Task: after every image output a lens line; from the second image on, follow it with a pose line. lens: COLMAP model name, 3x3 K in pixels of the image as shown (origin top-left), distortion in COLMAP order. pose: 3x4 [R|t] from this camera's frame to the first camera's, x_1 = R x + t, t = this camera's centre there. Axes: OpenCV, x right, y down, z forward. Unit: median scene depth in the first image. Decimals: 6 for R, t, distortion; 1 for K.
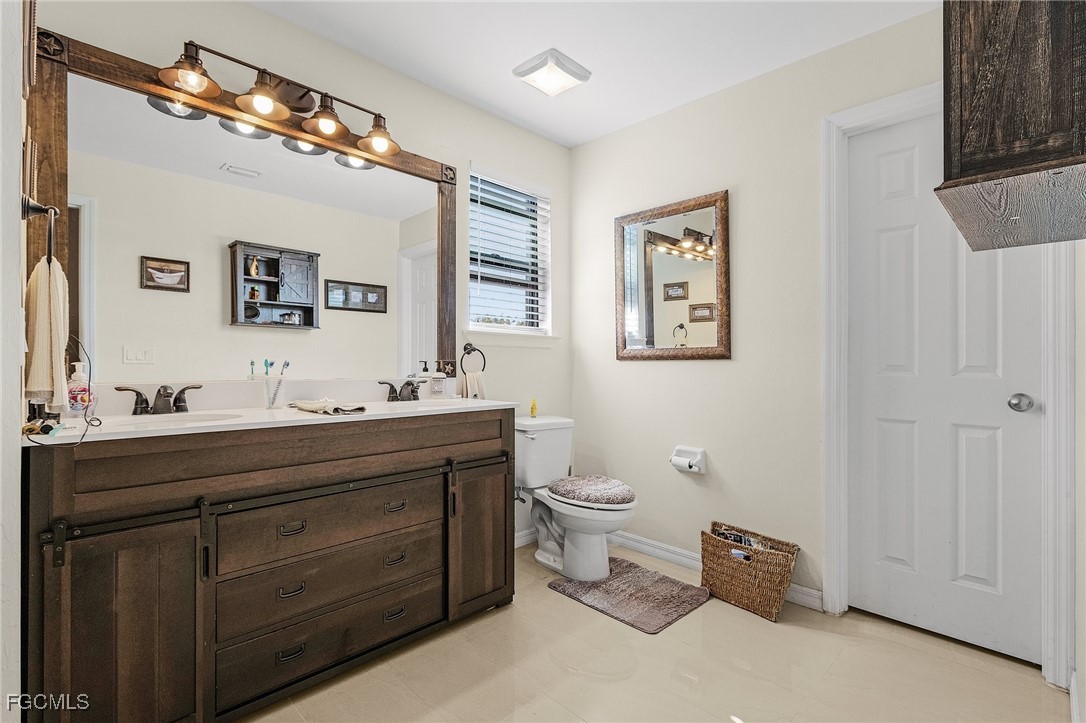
lens RADIAL K [[530.2, 0, 520.7], [0, 530.2, 362.2], [0, 0, 1]] dist [0.004061, 0.000076]
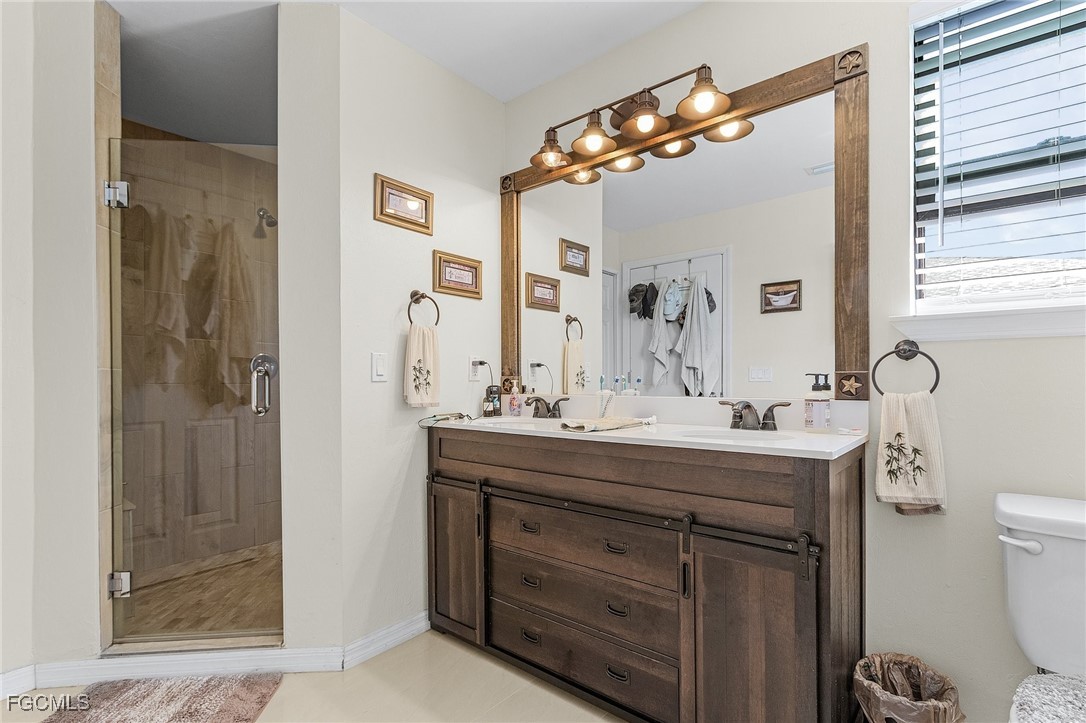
lens RADIAL K [[503.2, 0, 501.5], [0, 503.2, 387.2], [0, 0, 1]] dist [-0.001110, -0.000202]
pose [[0.070730, 0.002751, -0.997492, 0.403635], [0.004277, 0.999986, 0.003061, 0.009993], [0.997486, -0.004482, 0.070718, 0.558035]]
